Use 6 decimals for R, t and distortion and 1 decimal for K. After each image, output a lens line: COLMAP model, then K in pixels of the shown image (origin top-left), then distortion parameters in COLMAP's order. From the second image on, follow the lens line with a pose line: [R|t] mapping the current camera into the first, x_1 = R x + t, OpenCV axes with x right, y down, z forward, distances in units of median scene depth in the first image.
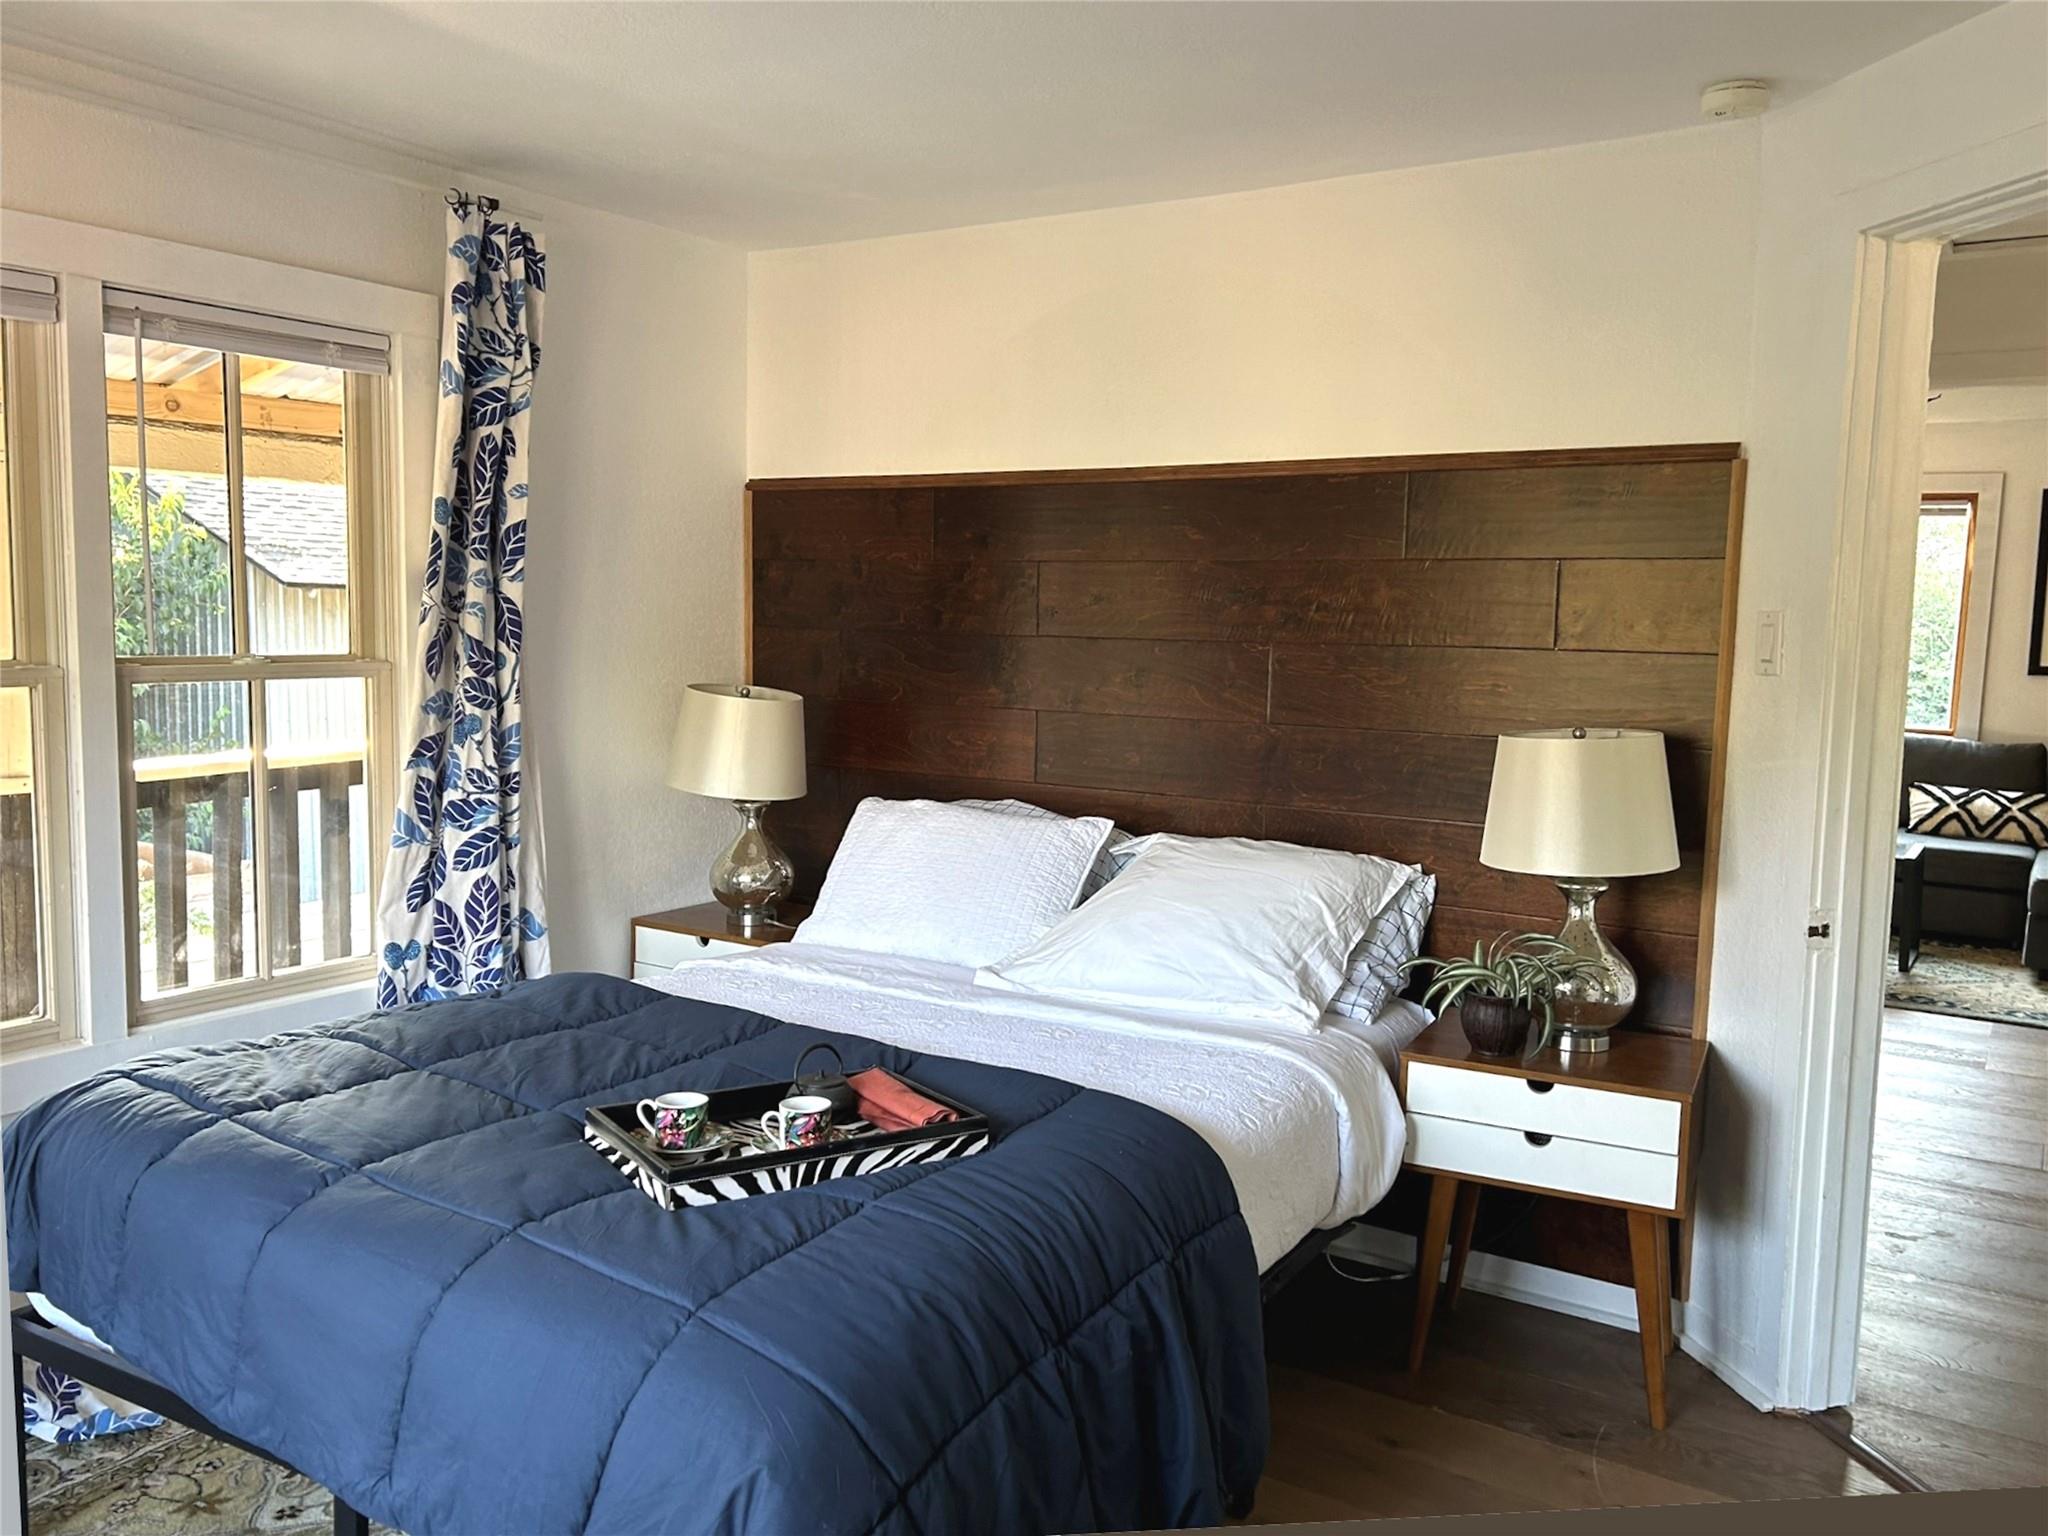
lens RADIAL K [[1537.8, 0, 1020.6], [0, 1537.8, 758.7], [0, 0, 1]] dist [0.055585, -0.056545]
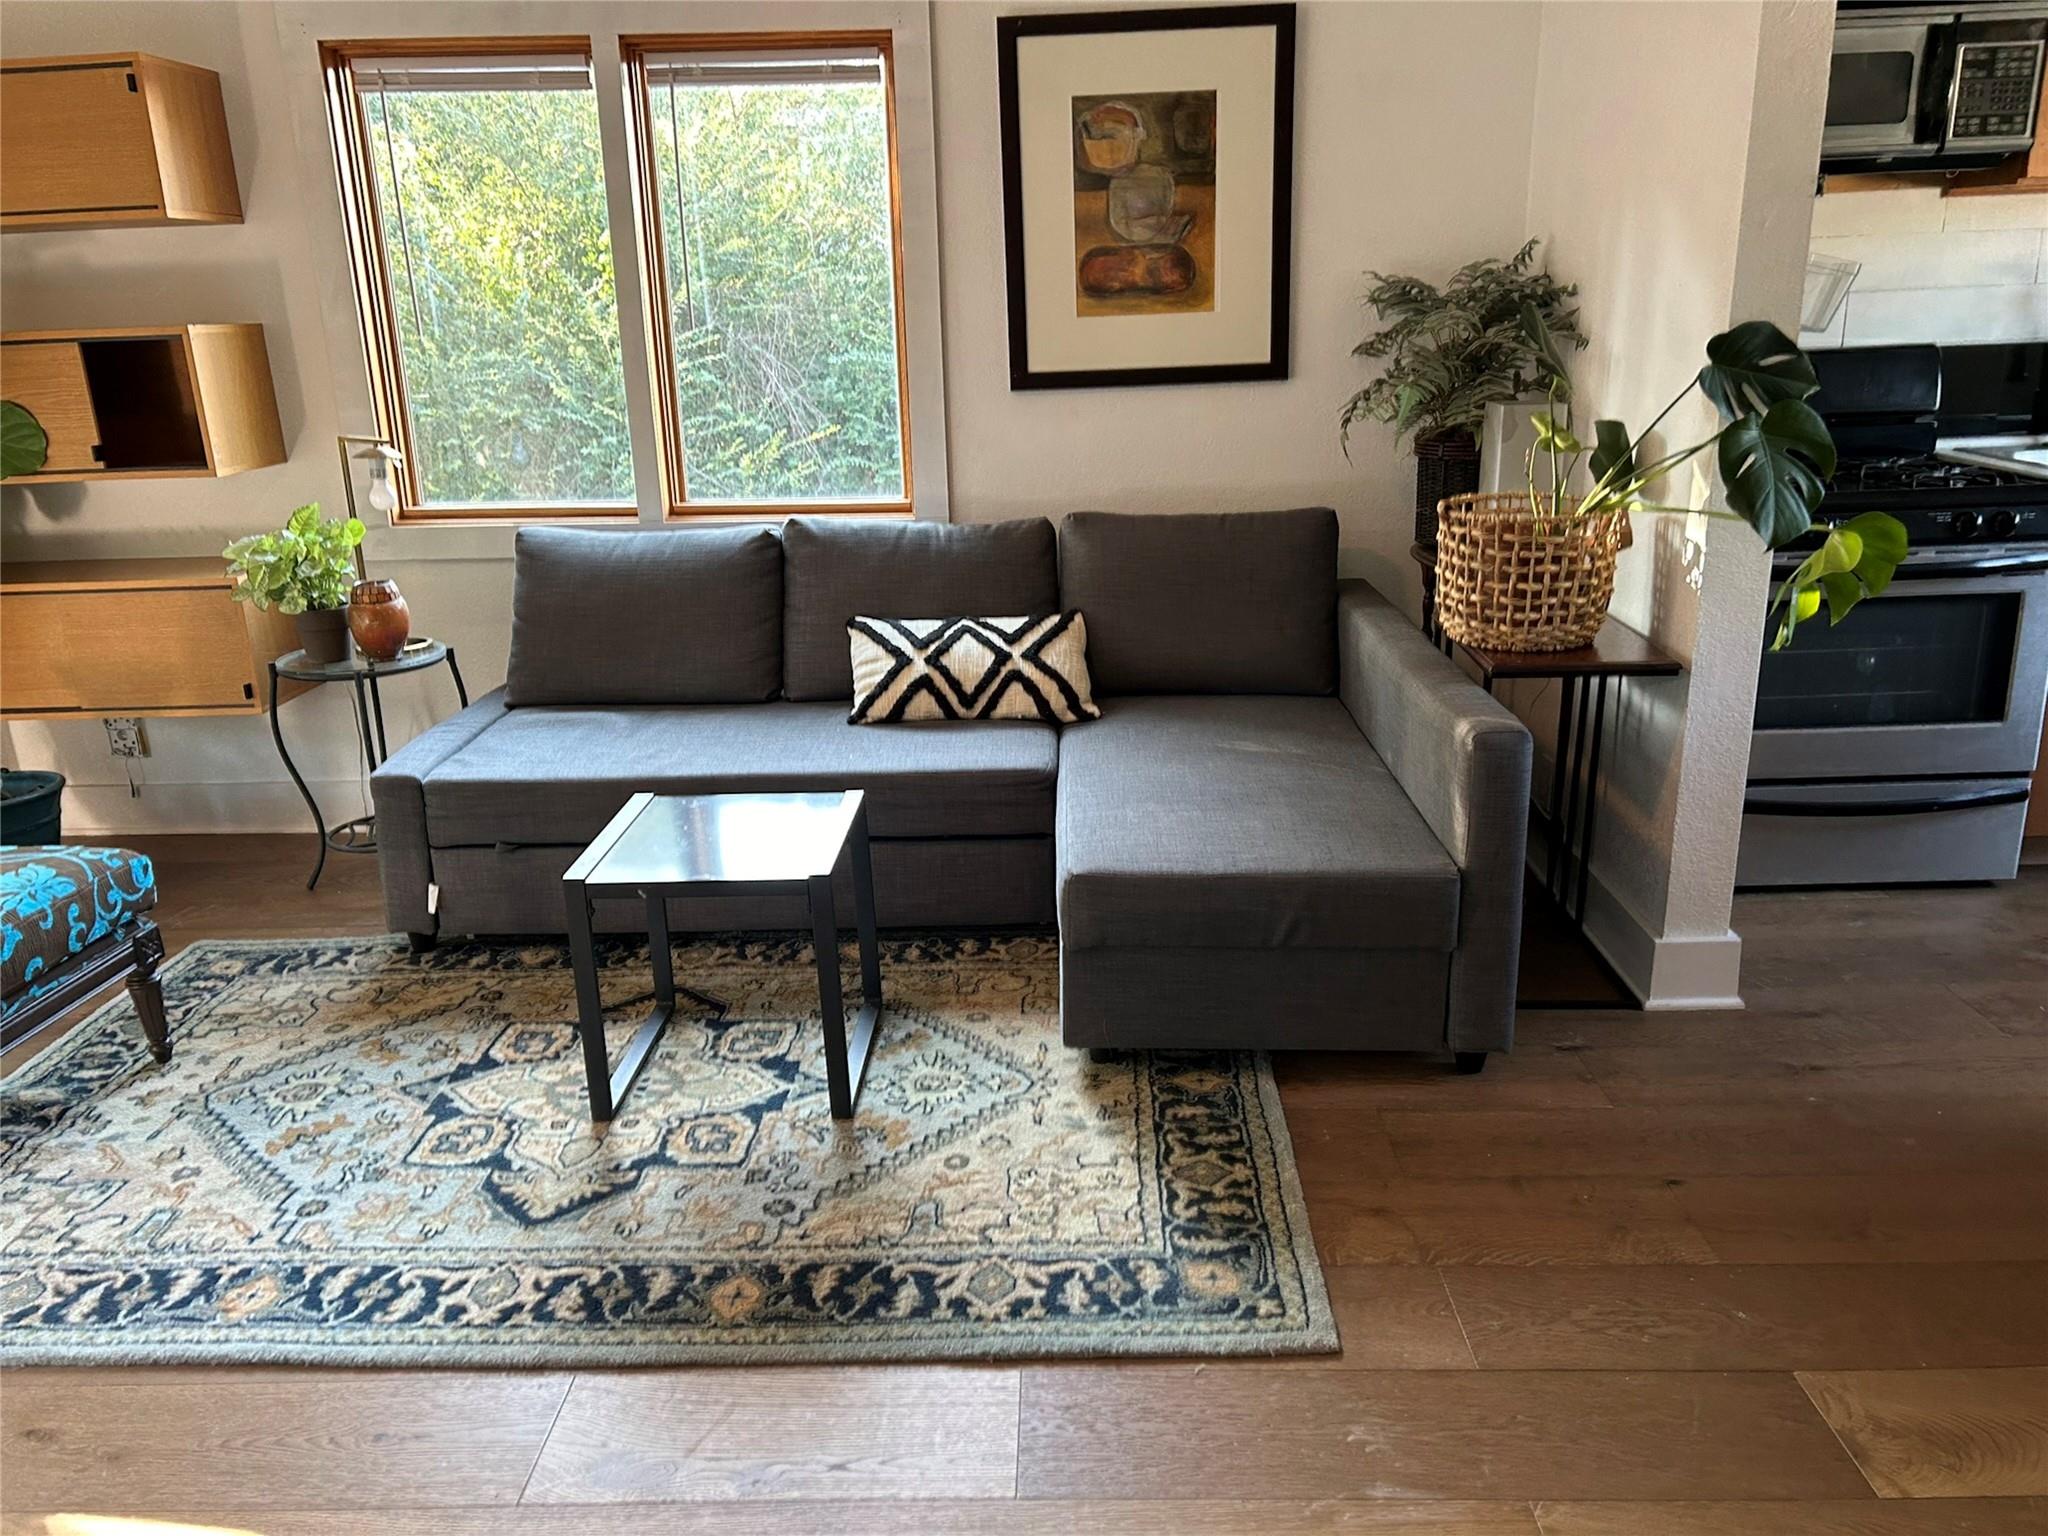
lens RADIAL K [[1537.8, 0, 1019.4], [0, 1537.8, 772.1], [0, 0, 1]] dist [0.055585, -0.056545]
pose [[0.839933, -0.206884, 0.501709, 0.361387], [0.105313, 0.969047, 0.223285, -0.046581], [-0.532374, -0.134708, 0.835722, 0.546244]]
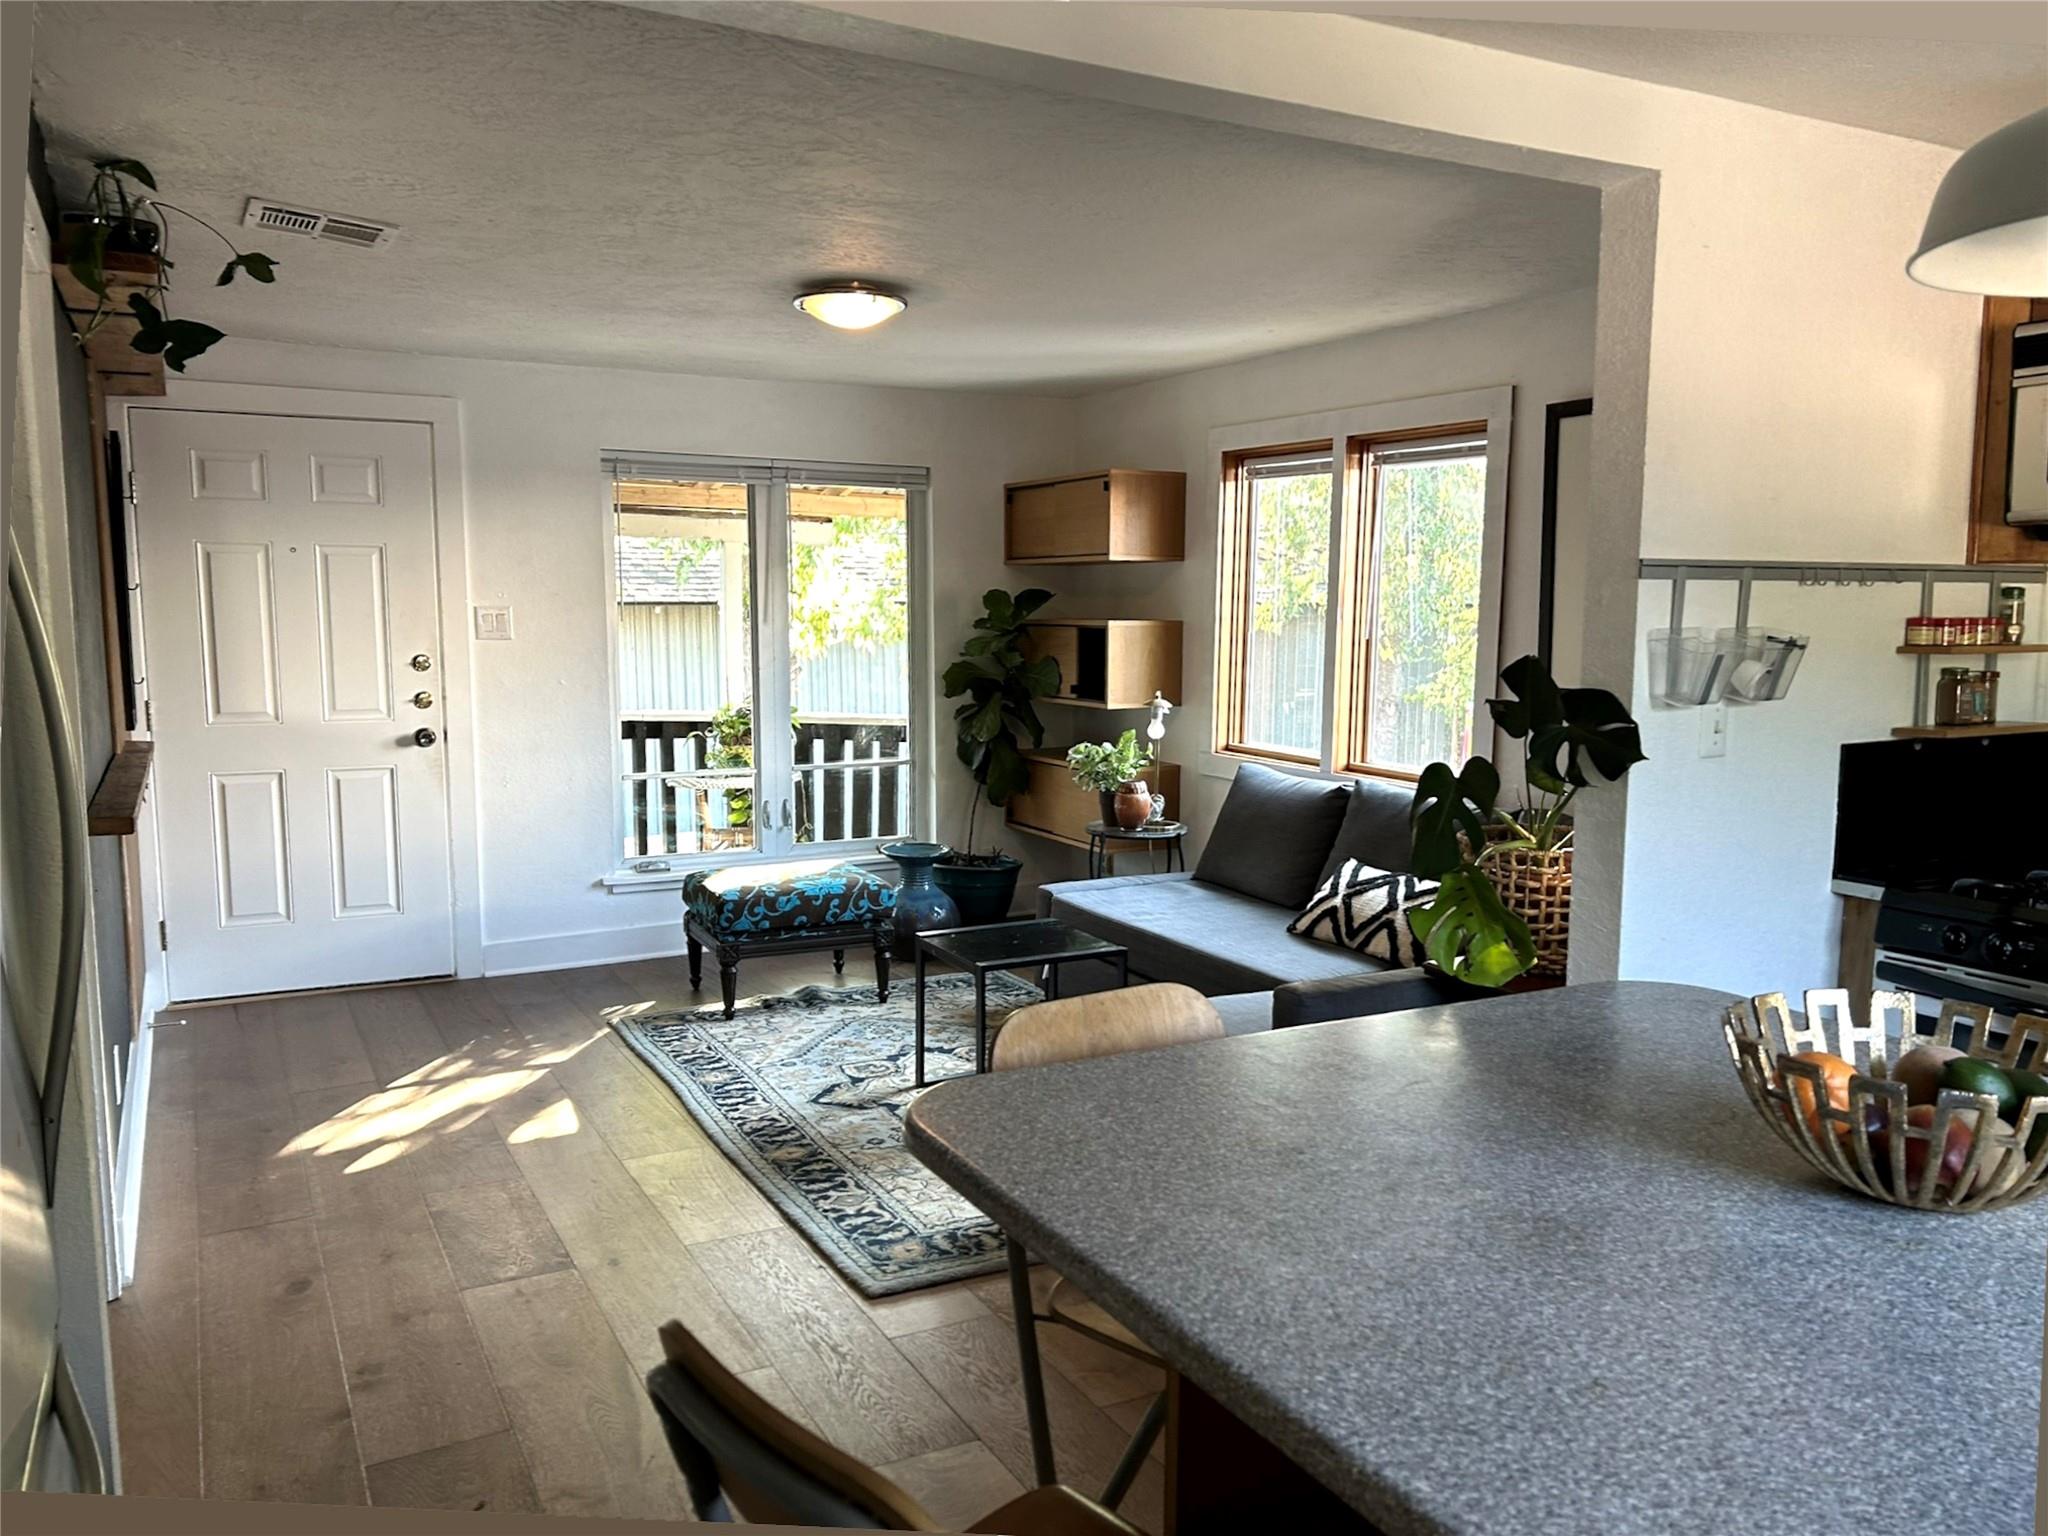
lens RADIAL K [[1537.8, 0, 1097.8], [0, 1537.8, 783.0], [0, 0, 1]] dist [0.055585, -0.056545]
pose [[0.898602, 0.034753, -0.437386, 0.797000], [-0.030650, 0.999395, 0.016438, -0.026058], [0.437693, -0.001365, 0.899124, 0.366807]]
